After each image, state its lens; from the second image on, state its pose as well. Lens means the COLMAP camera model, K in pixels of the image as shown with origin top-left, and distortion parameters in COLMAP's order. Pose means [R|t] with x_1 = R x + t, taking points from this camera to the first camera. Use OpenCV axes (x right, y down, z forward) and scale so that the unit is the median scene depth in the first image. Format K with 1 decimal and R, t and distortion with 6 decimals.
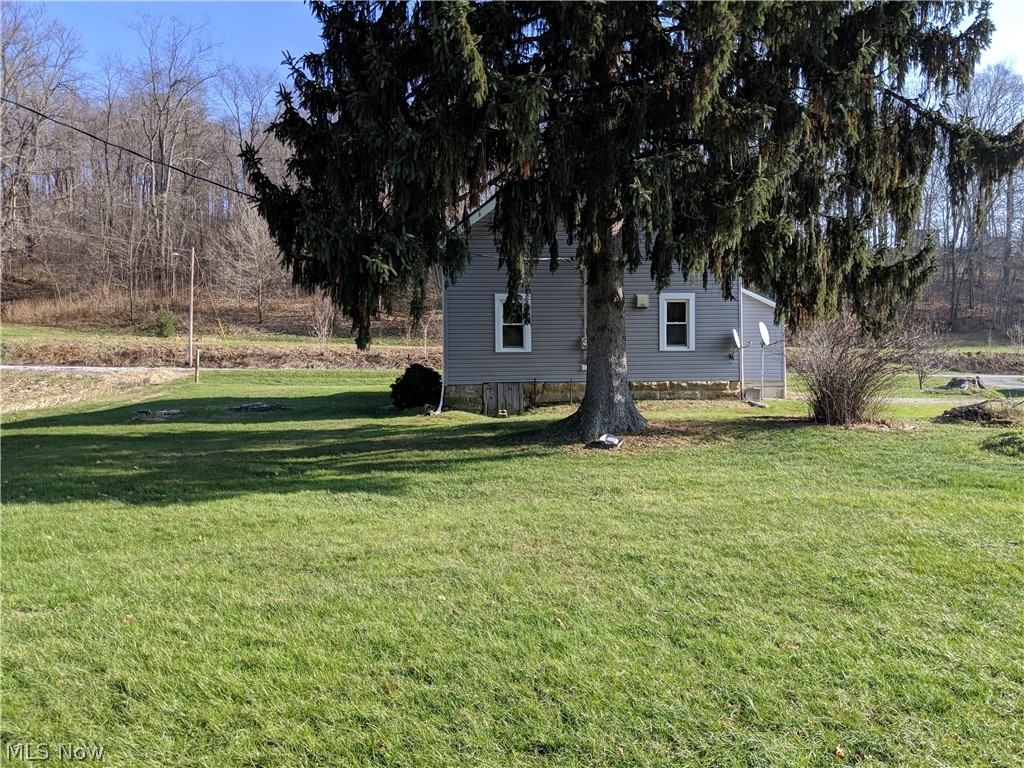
lens RADIAL K [[810.5, 0, 512.1], [0, 810.5, 388.3], [0, 0, 1]] dist [-0.004931, -0.009382]
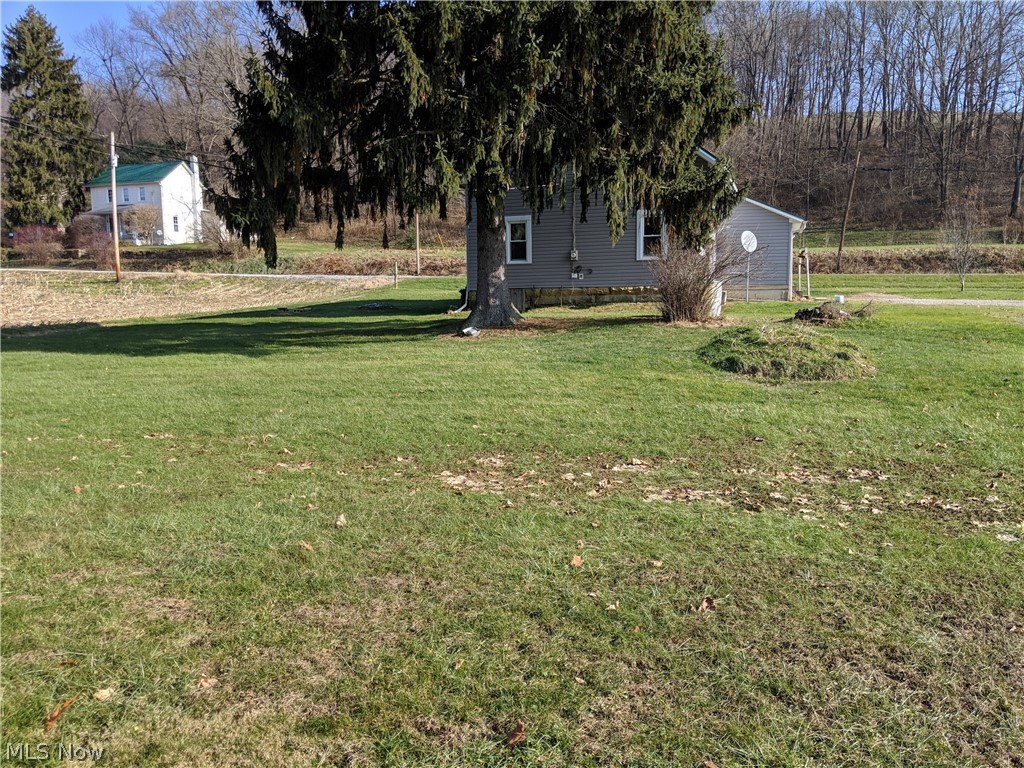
lens RADIAL K [[810.5, 0, 511.9], [0, 810.5, 380.7], [0, 0, 1]] dist [-0.004931, -0.009382]
pose [[0.917389, 0.042381, -0.395729, 0.487704], [0.001255, 0.994001, 0.109362, -0.001987], [0.397990, -0.100824, 0.911832, -0.154414]]
